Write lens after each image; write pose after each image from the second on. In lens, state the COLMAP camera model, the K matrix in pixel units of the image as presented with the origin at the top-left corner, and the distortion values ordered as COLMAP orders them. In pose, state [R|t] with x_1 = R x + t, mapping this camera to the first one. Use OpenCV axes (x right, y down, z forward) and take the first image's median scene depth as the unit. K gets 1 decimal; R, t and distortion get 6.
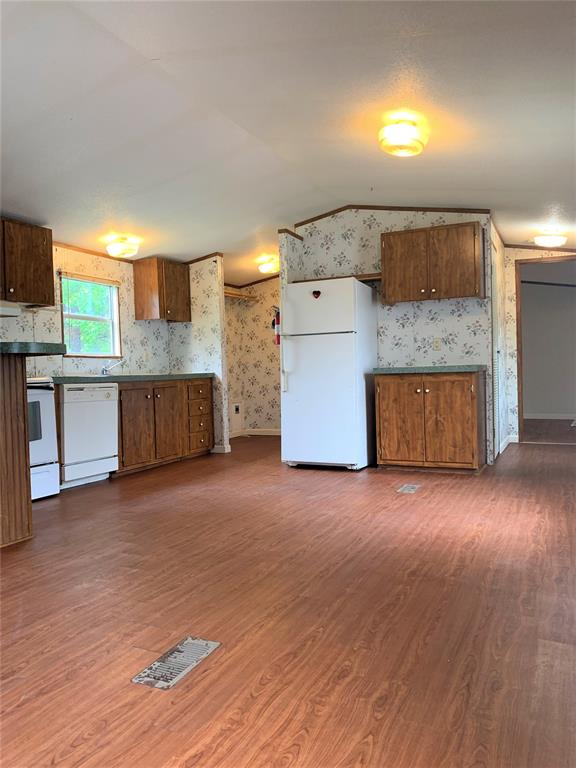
lens RADIAL K [[584.5, 0, 287.6], [0, 584.5, 384.8], [0, 0, 1]] dist [0.007143, 0.000605]
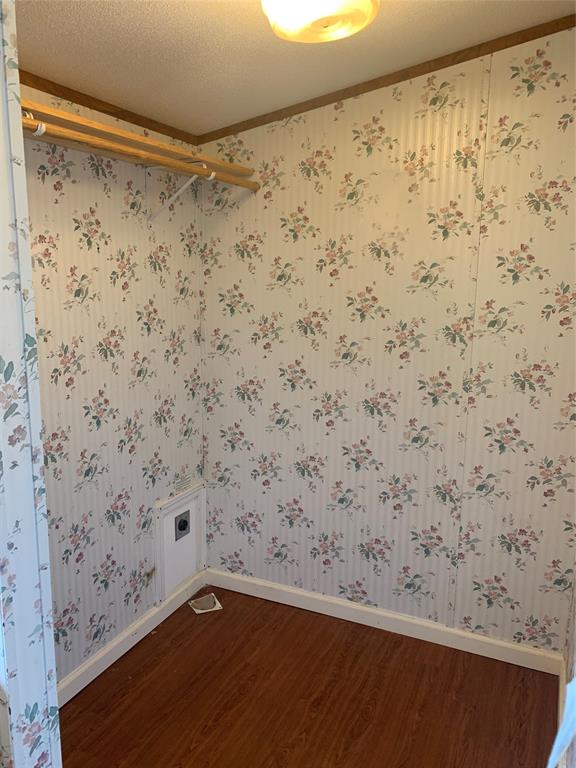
lens RADIAL K [[584.5, 0, 288.8], [0, 584.5, 383.3], [0, 0, 1]] dist [0.007143, 0.000605]
pose [[0.999212, 0.039673, 0.001338, -0.029691], [-0.039421, 0.987780, 0.150787, -0.088568], [0.004661, -0.150721, 0.988565, 0.679407]]
